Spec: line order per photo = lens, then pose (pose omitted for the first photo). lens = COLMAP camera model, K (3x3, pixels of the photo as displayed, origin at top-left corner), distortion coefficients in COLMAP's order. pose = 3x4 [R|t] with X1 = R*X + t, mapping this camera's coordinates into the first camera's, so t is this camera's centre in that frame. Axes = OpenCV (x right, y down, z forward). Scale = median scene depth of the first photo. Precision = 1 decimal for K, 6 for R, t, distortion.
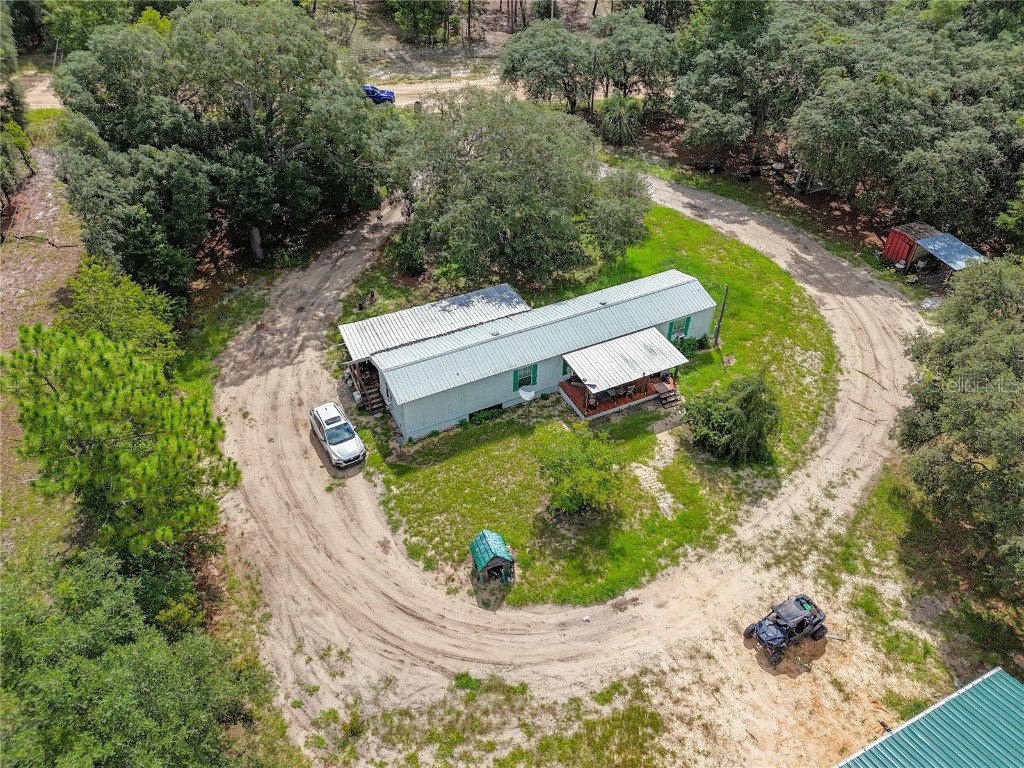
lens RADIAL K [[752.2, 0, 513.4], [0, 752.2, 383.7], [0, 0, 1]] dist [0.076867, -0.079763]
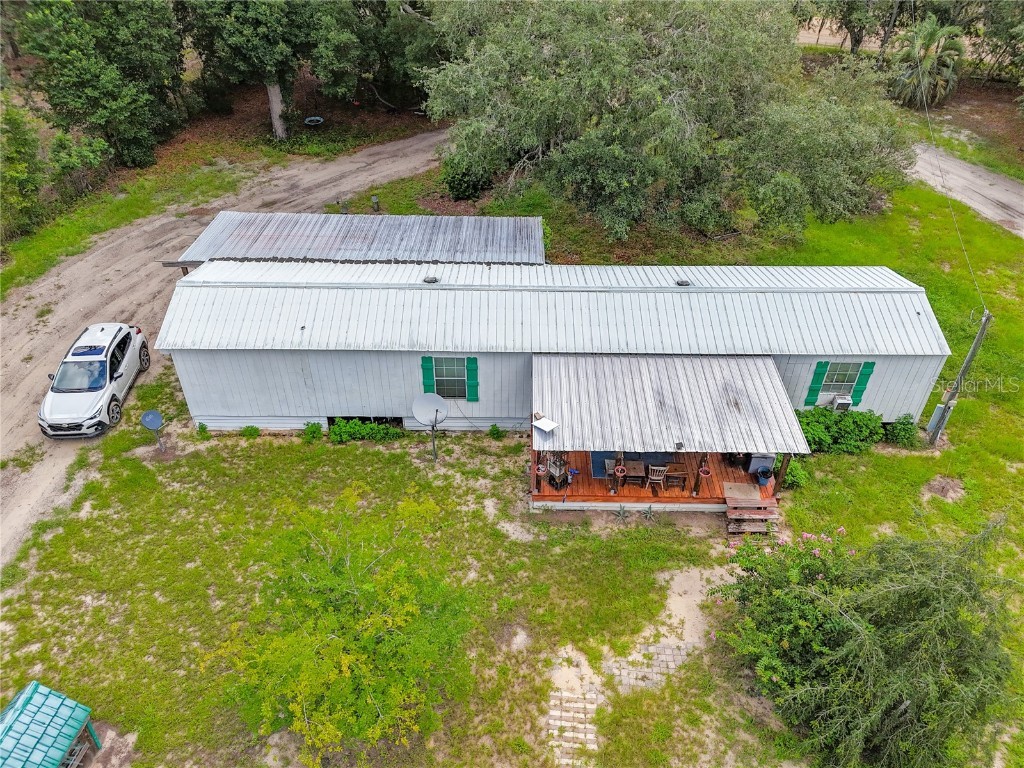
lens RADIAL K [[754.2, 0, 512.0], [0, 754.2, 384.0], [0, 0, 1]] dist [0.055018, -0.060236]
pose [[0.894988, 0.279147, -0.347956, 0.222796], [-0.293098, 0.955993, 0.013058, -0.023642], [0.336288, 0.090298, 0.937420, 0.570842]]
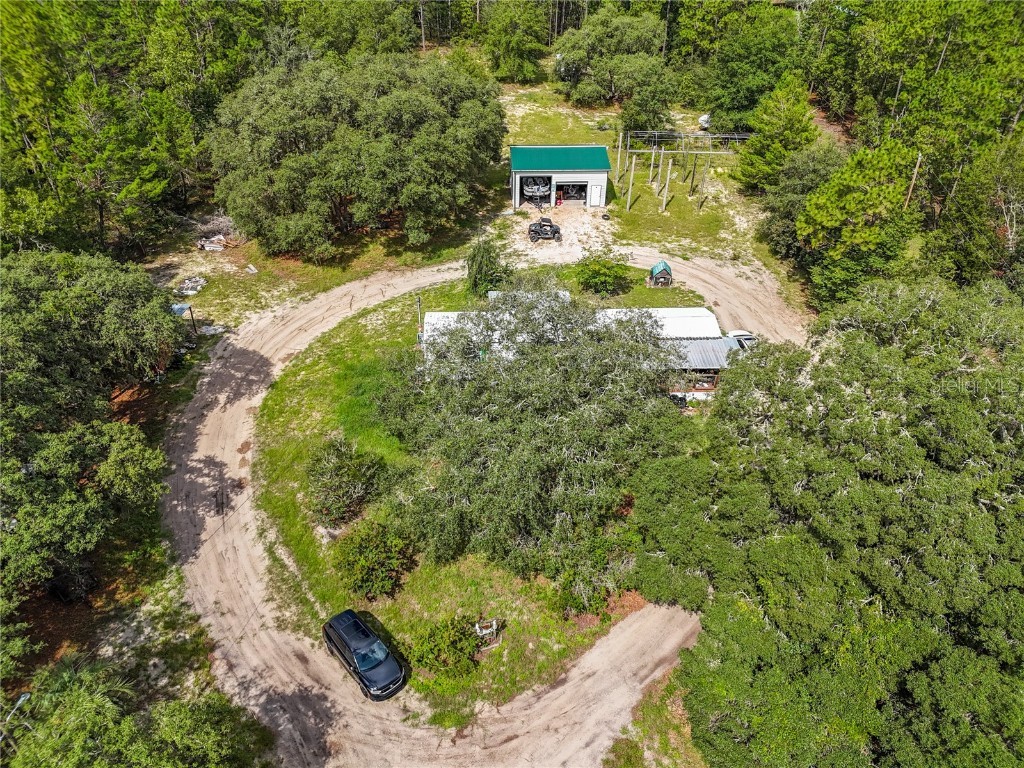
lens RADIAL K [[743.5, 0, 513.2], [0, 743.5, 390.4], [0, 0, 1]] dist [0.081973, -0.085784]
pose [[-0.919110, -0.242020, 0.310906, -0.278910], [0.237416, 0.289548, 0.927252, -1.241363], [-0.314436, 0.926061, -0.208667, 1.452692]]
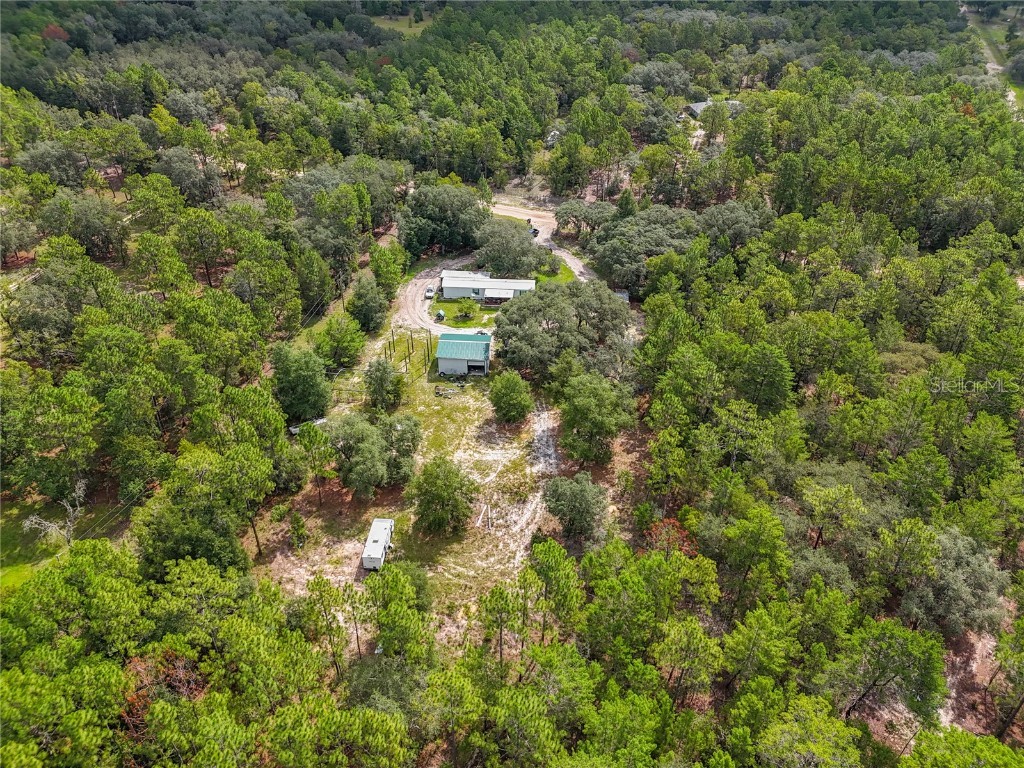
lens RADIAL K [[743.5, 0, 513.2], [0, 743.5, 390.4], [0, 0, 1]] dist [0.081973, -0.085784]
pose [[0.870868, 0.289789, -0.397002, 1.915153], [-0.324779, 0.945528, -0.022256, 0.512384], [0.368927, 0.148320, 0.917548, -2.471637]]
